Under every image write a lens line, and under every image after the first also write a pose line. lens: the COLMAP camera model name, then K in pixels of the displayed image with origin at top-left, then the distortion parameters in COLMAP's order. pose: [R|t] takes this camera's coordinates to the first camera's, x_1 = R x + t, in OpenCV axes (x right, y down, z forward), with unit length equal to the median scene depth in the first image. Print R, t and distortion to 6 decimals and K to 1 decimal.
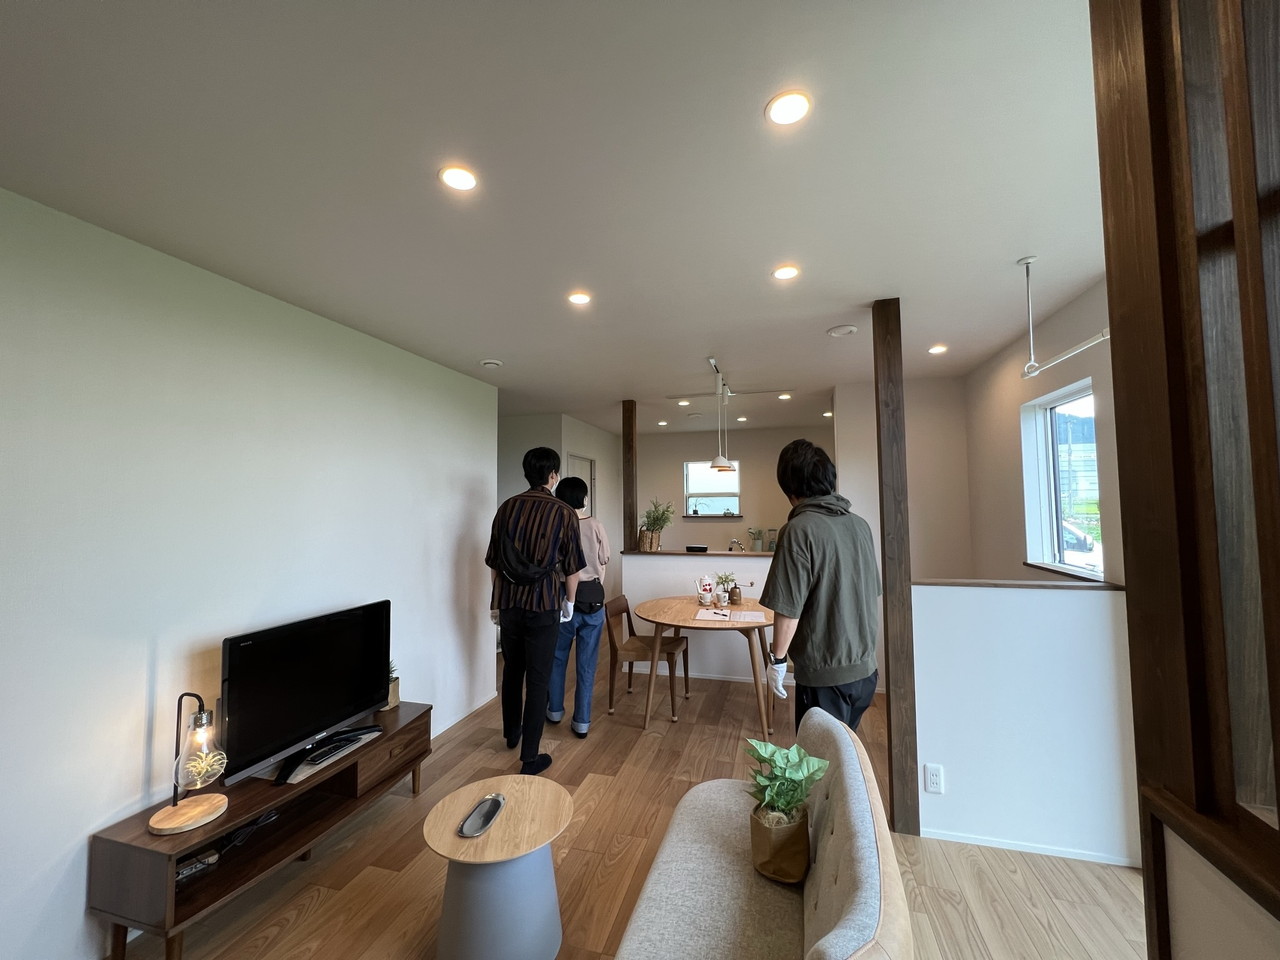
lens RADIAL K [[510.1, 0, 637.5], [0, 510.1, 478.7], [0, 0, 1]] dist [0.001370, -0.000119]
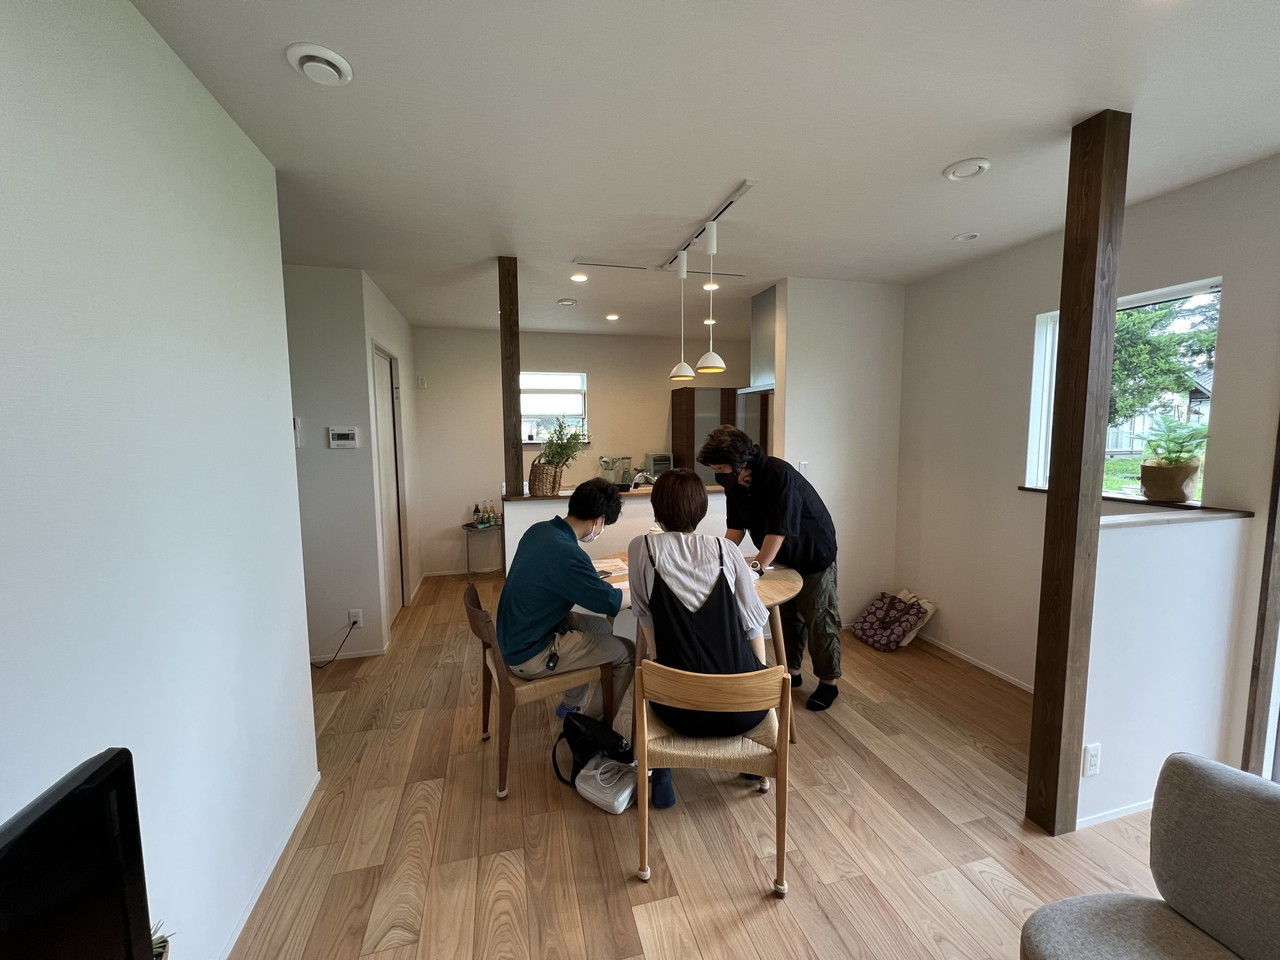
lens RADIAL K [[510.1, 0, 637.5], [0, 510.1, 478.7], [0, 0, 1]] dist [0.001370, -0.000119]
pose [[0.861315, -0.045892, 0.505995, -0.177478], [-0.027433, 0.990259, 0.136511, 0.021227], [-0.507331, -0.131460, 0.851665, 0.300000]]
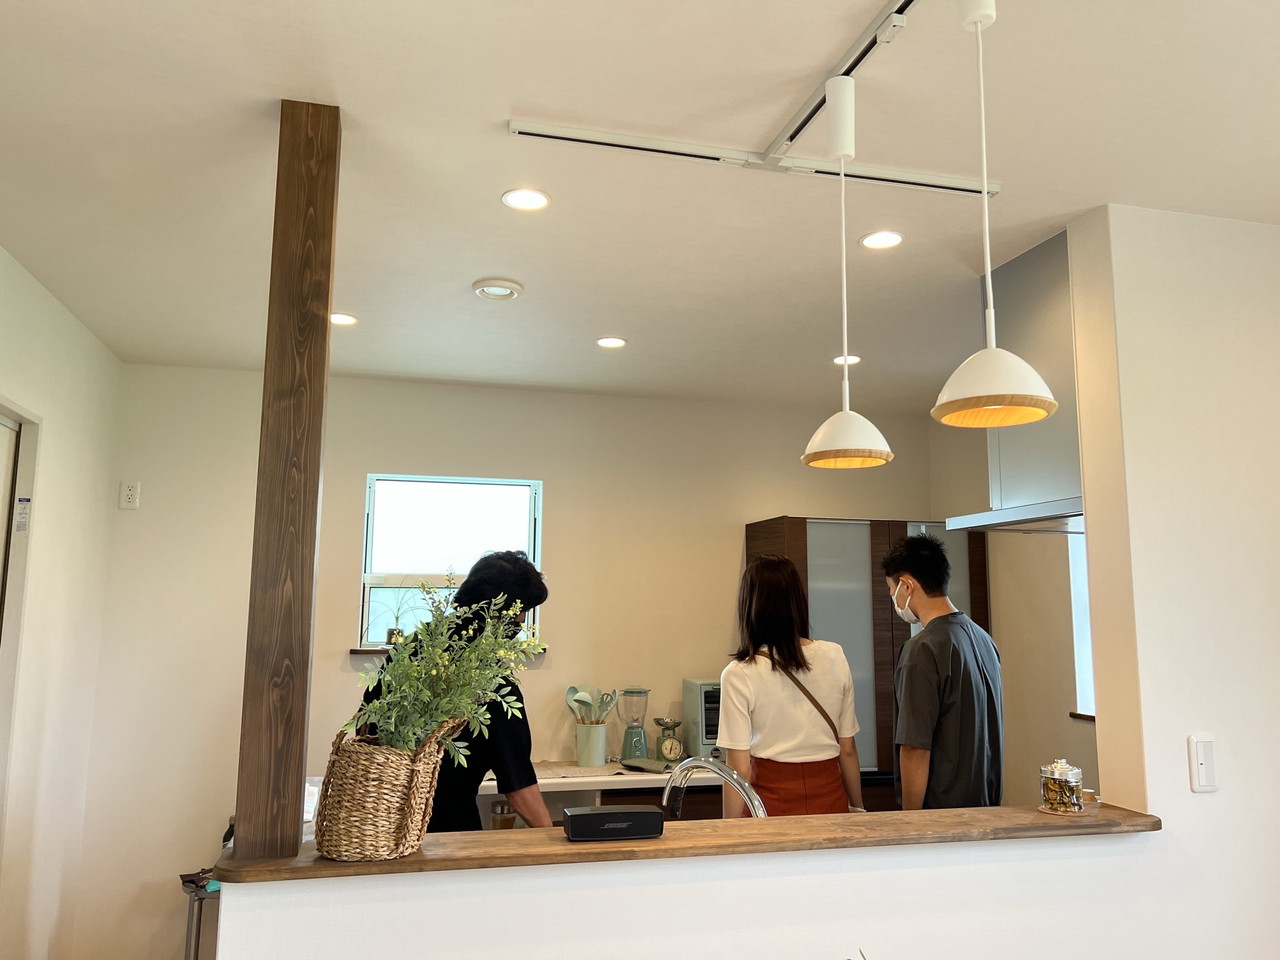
lens RADIAL K [[965.9, 0, 638.0], [0, 965.9, 475.8], [0, 0, 1]] dist [0.051306, -0.051757]
pose [[0.863904, 0.086977, 0.496090, -0.073850], [-0.043390, 0.994167, -0.098743, 0.025836], [-0.501785, 0.063779, 0.862638, 0.507850]]
